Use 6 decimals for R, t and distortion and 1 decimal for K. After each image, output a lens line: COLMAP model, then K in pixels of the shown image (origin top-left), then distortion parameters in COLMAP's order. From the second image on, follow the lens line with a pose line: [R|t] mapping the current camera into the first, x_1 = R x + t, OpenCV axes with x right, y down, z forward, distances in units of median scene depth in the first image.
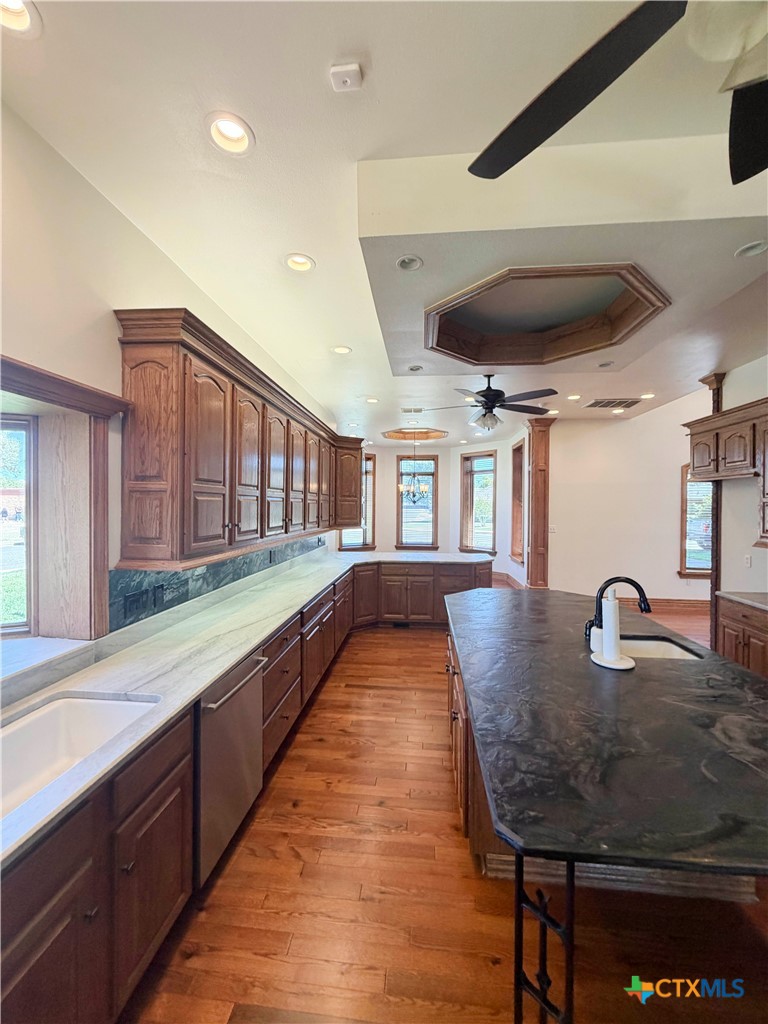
lens RADIAL K [[406.5, 0, 385.8], [0, 406.5, 508.8], [0, 0, 1]] dist [-0.001392, 0.000620]
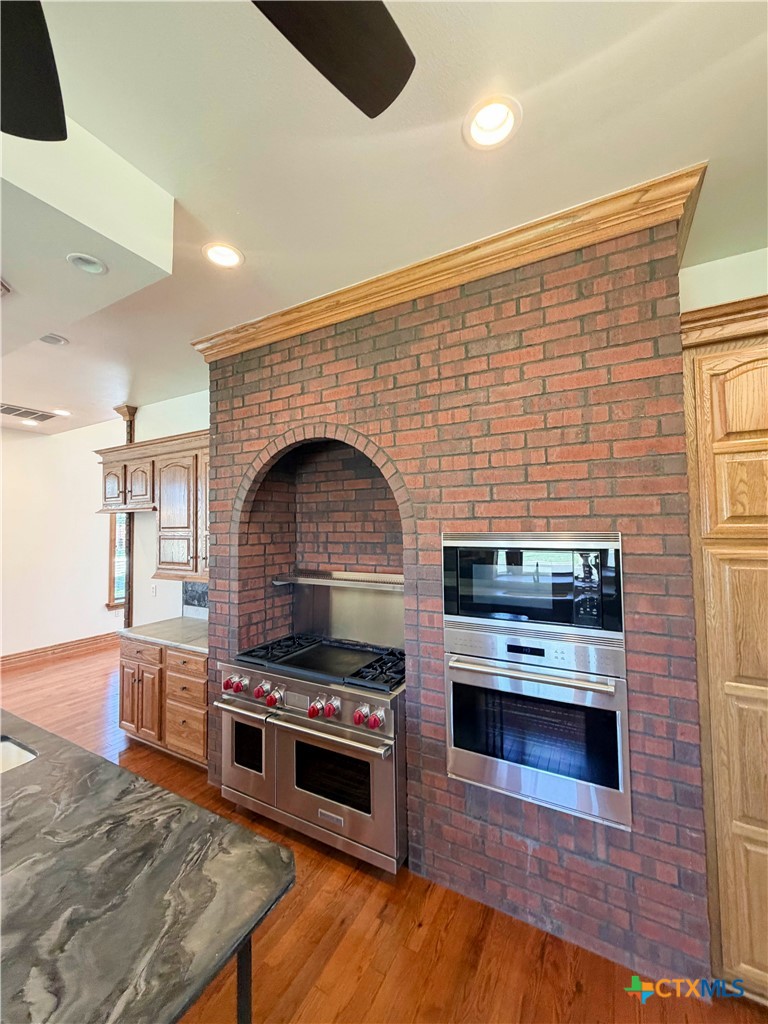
lens RADIAL K [[406.5, 0, 385.6], [0, 406.5, 506.2], [0, 0, 1]] dist [-0.001392, 0.000620]
pose [[0.387873, 0.033529, 0.921103, 0.196627], [0.023129, 0.998669, -0.046092, -0.032870], [-0.921423, 0.039182, 0.386581, 0.048030]]
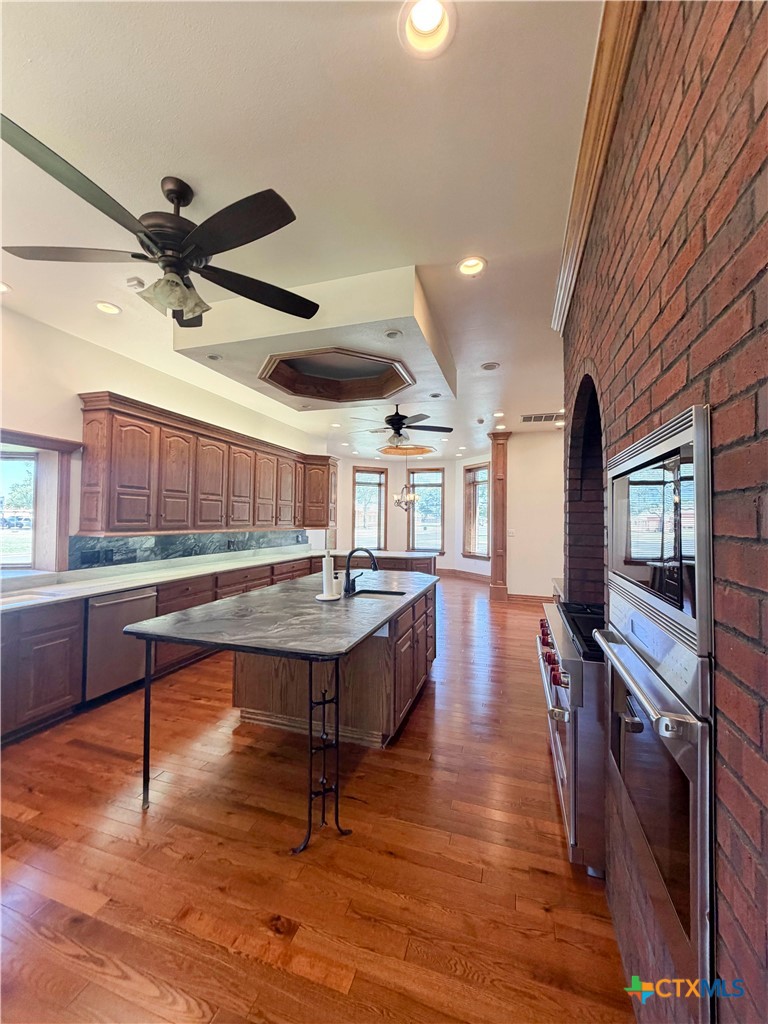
lens RADIAL K [[406.5, 0, 384.8], [0, 406.5, 507.4], [0, 0, 1]] dist [-0.001392, 0.000620]
pose [[0.976979, -0.003460, -0.213308, 0.662502], [-0.004779, 0.999262, -0.038101, 0.052582], [0.213283, 0.038243, 0.976242, -0.294053]]
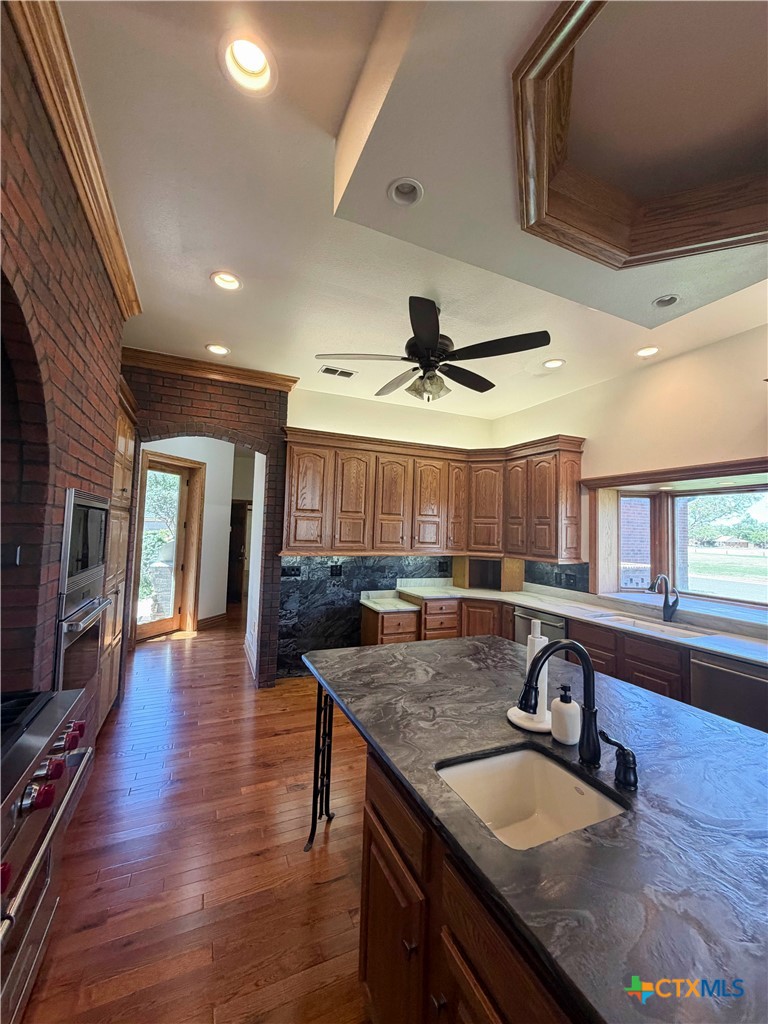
lens RADIAL K [[406.5, 0, 383.8], [0, 406.5, 510.2], [0, 0, 1]] dist [-0.001392, 0.000620]
pose [[-0.866009, -0.057862, -0.496669, 0.711221], [-0.036936, 0.997971, -0.051862, 0.025171], [0.498662, -0.026568, -0.866389, 0.905317]]
